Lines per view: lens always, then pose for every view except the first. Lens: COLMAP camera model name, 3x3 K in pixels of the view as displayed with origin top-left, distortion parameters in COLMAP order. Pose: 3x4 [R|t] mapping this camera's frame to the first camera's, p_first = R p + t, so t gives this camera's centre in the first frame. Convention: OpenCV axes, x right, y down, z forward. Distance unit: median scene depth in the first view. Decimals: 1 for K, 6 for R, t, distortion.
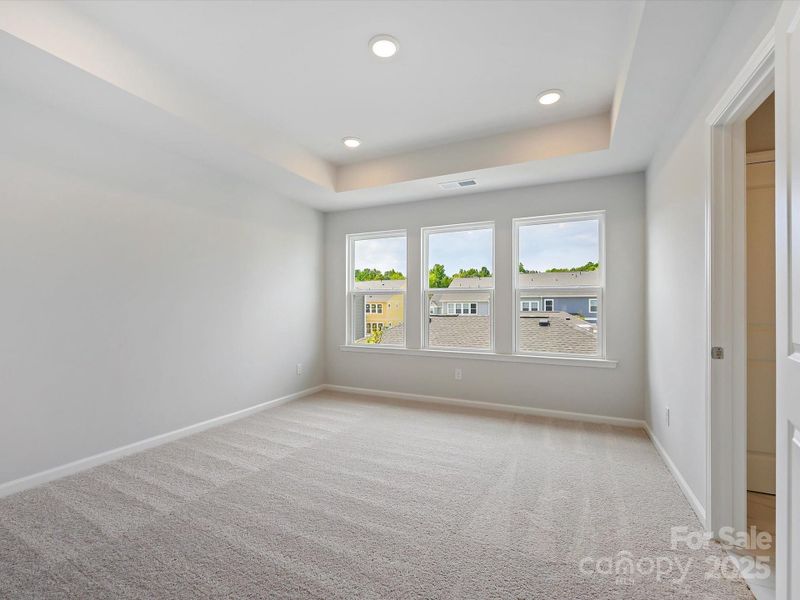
lens RADIAL K [[361.8, 0, 402.2], [0, 361.8, 300.7], [0, 0, 1]] dist [-0.001720, -0.000006]
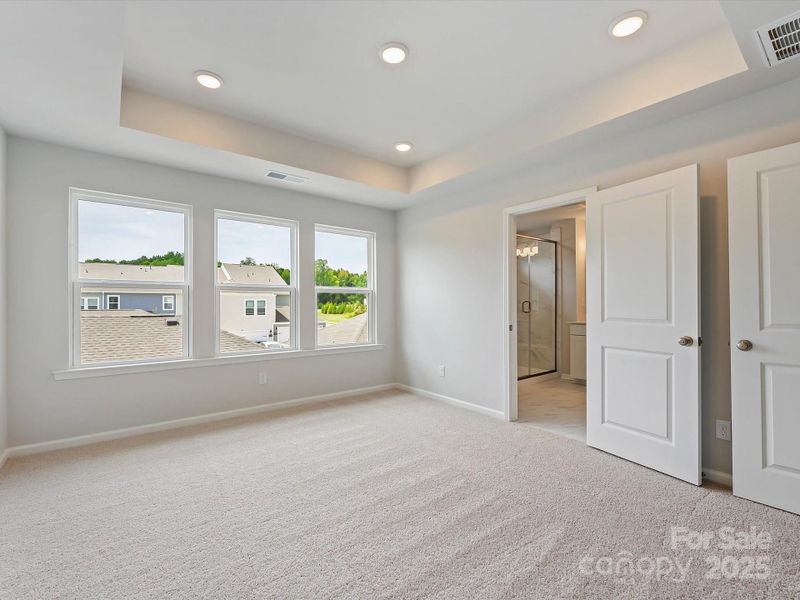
lens RADIAL K [[363.1, 0, 400.4], [0, 363.1, 295.8], [0, 0, 1]] dist [-0.003487, -0.000540]
pose [[0.450044, 0.019753, 0.892788, -0.521092], [-0.014549, 0.999785, -0.014786, 0.002736], [-0.892888, -0.006335, 0.450235, 0.271436]]
